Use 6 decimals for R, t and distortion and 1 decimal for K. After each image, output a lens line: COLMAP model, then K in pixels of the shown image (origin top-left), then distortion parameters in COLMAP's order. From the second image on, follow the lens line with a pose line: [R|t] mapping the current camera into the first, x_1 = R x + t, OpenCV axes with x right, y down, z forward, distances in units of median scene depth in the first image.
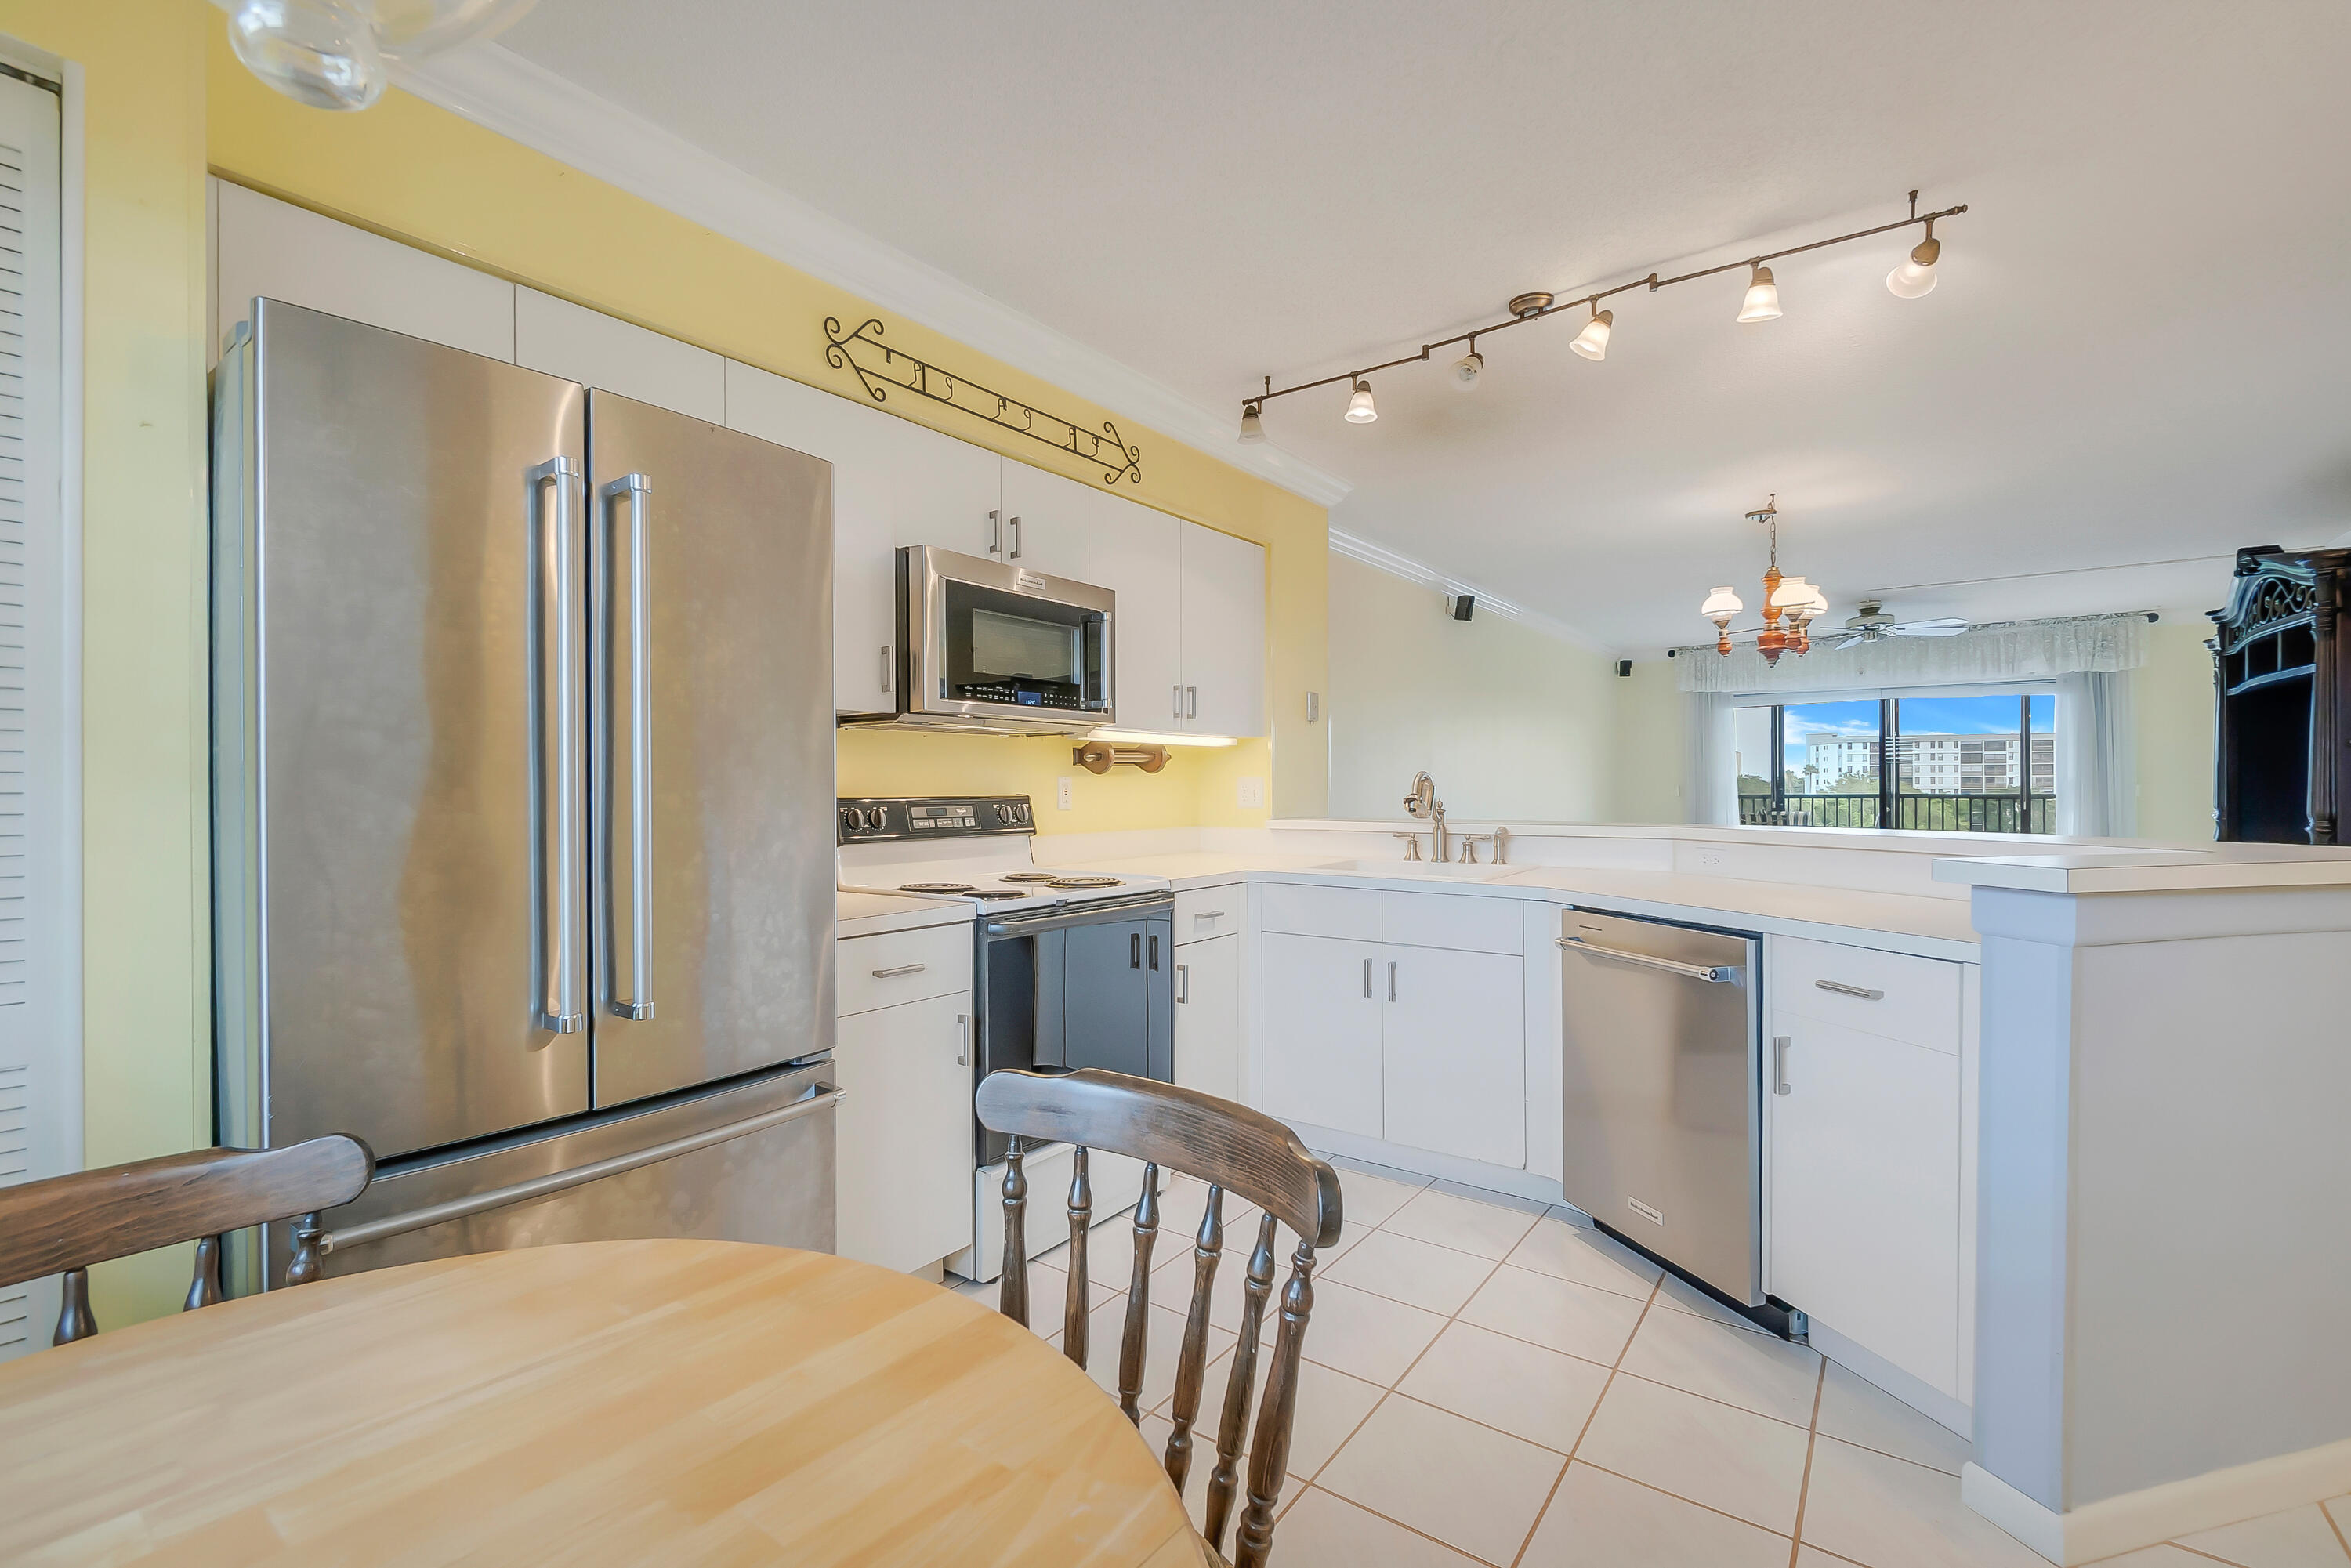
lens RADIAL K [[1027.2, 0, 1161.1], [0, 1027.2, 785.3], [0, 0, 1]] dist [-0.001401, -0.000096]
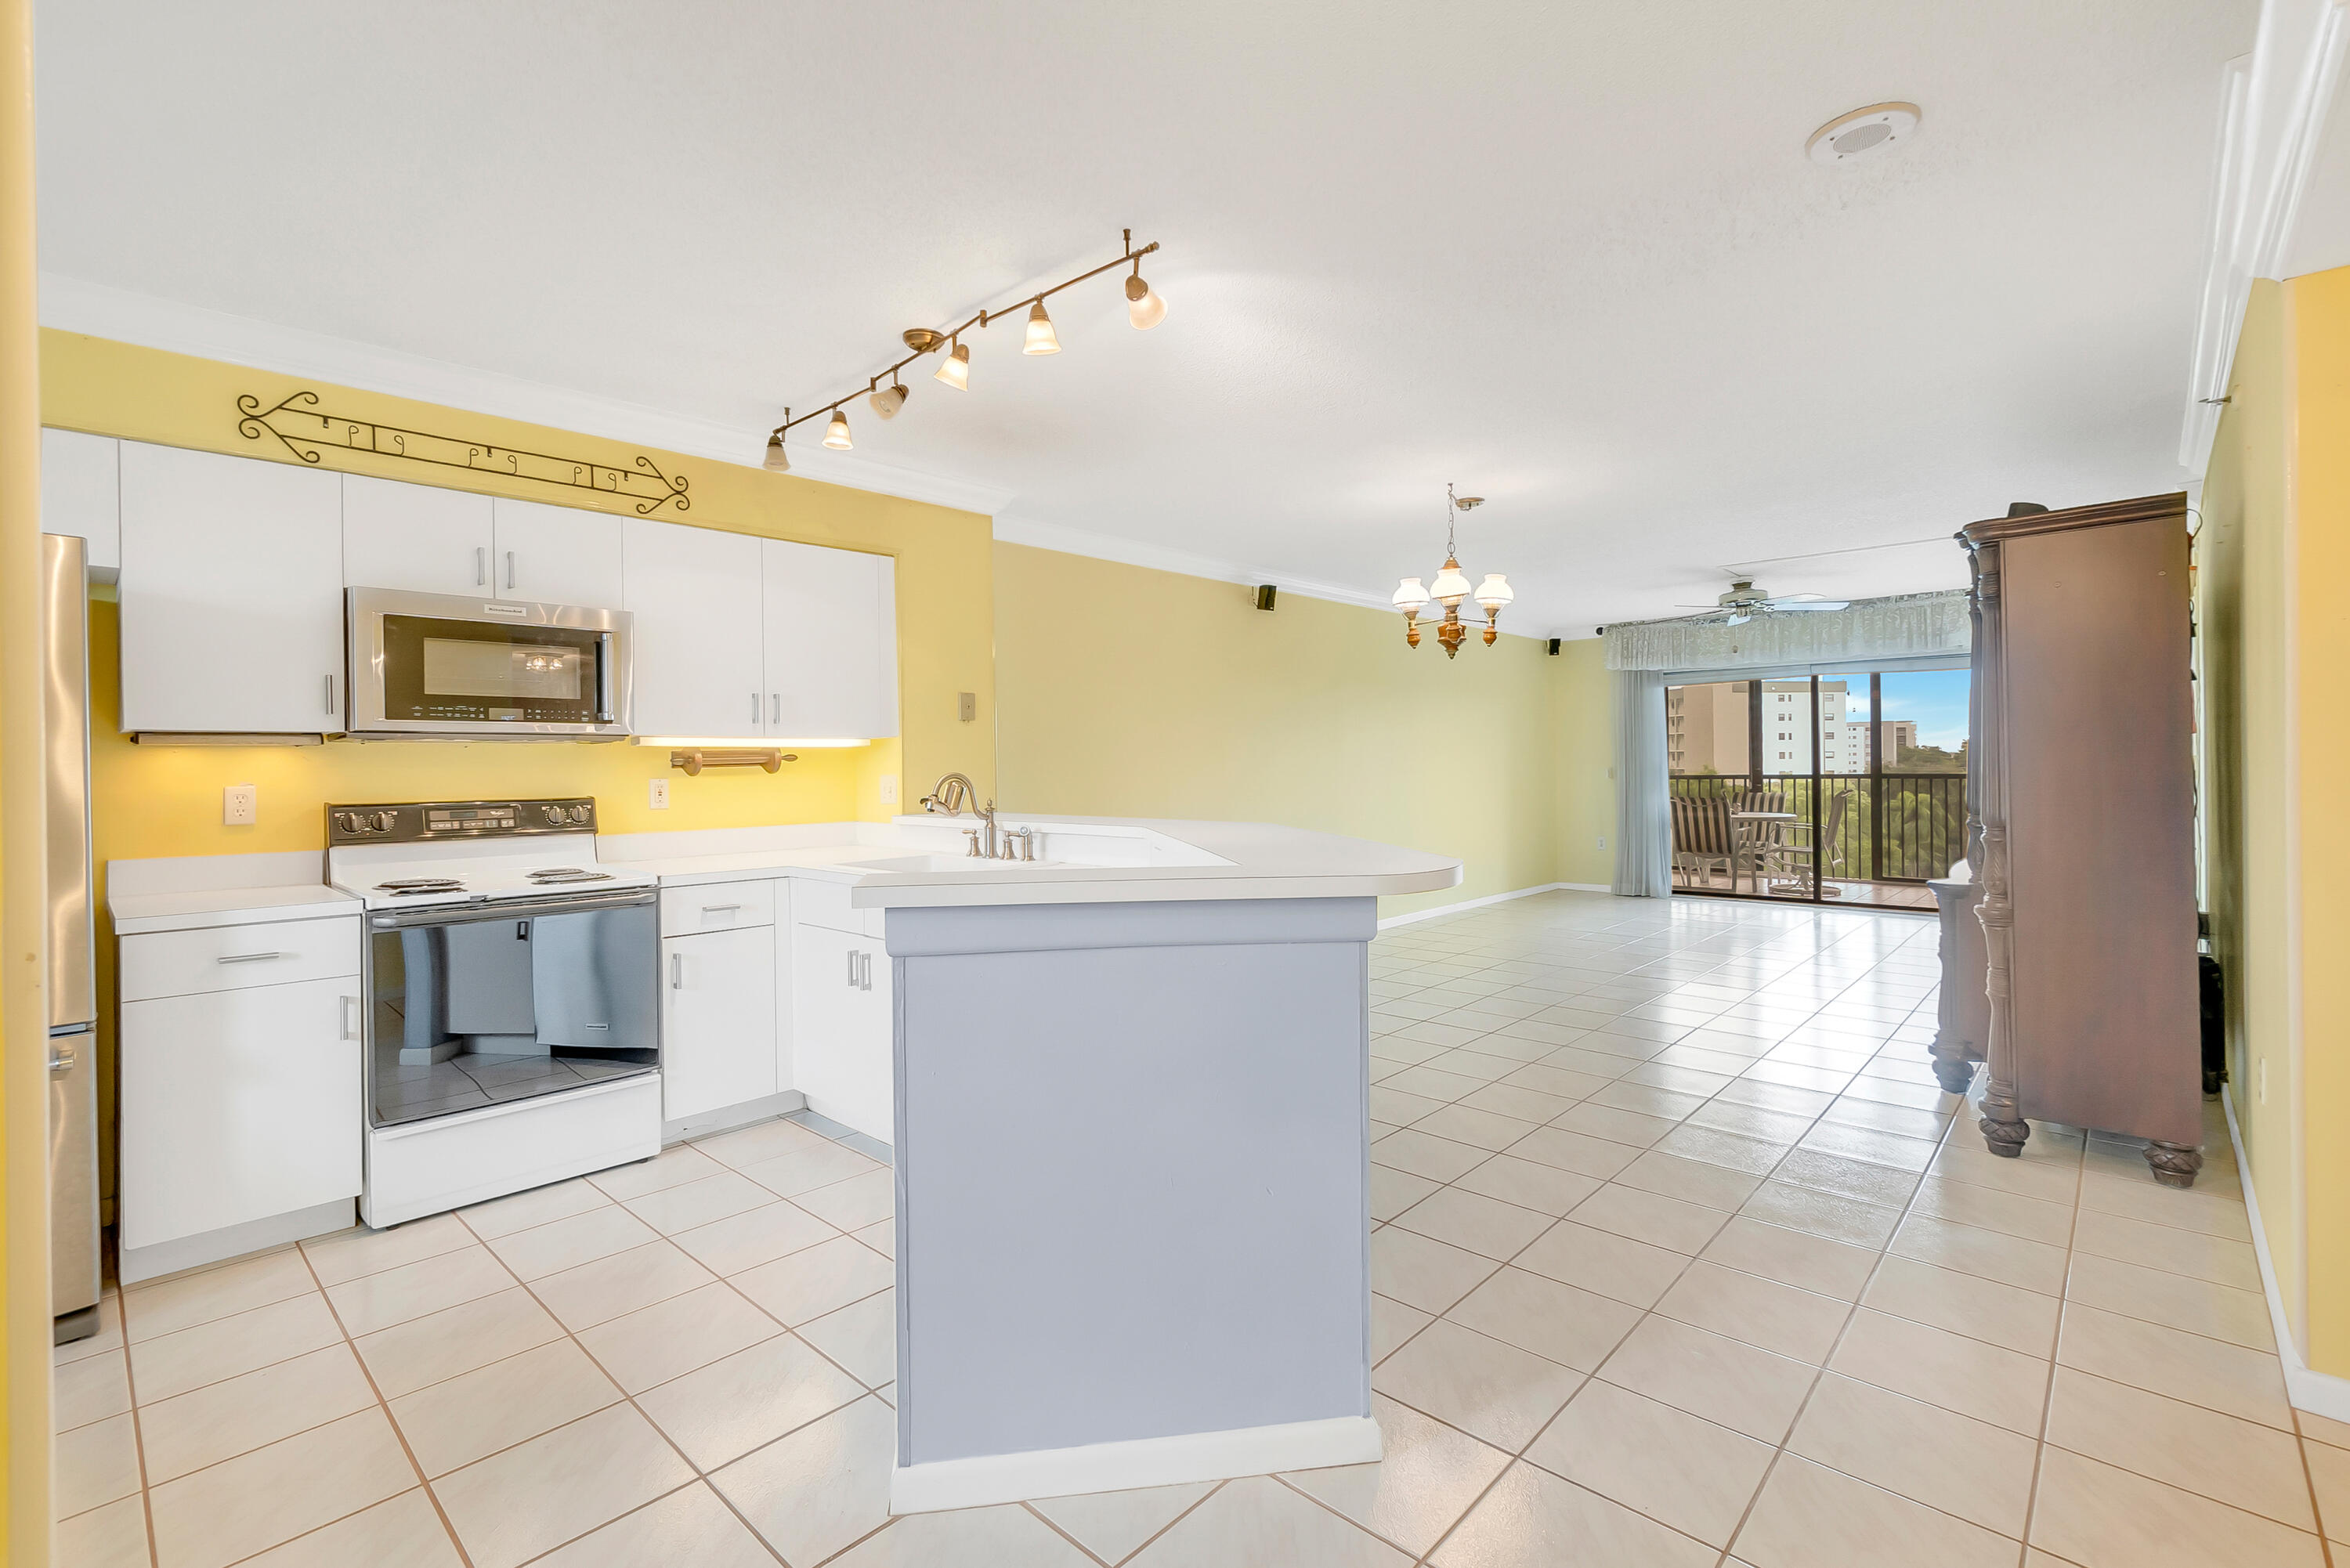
lens RADIAL K [[1039.0, 0, 1167.3], [0, 1039.0, 768.0], [0, 0, 1]] dist [-0.002461, 0.000048]
pose [[0.993412, -0.005959, -0.114447, 0.637020], [0.006657, 0.999962, 0.005716, -0.024998], [0.114408, -0.006440, 0.993413, -0.037622]]
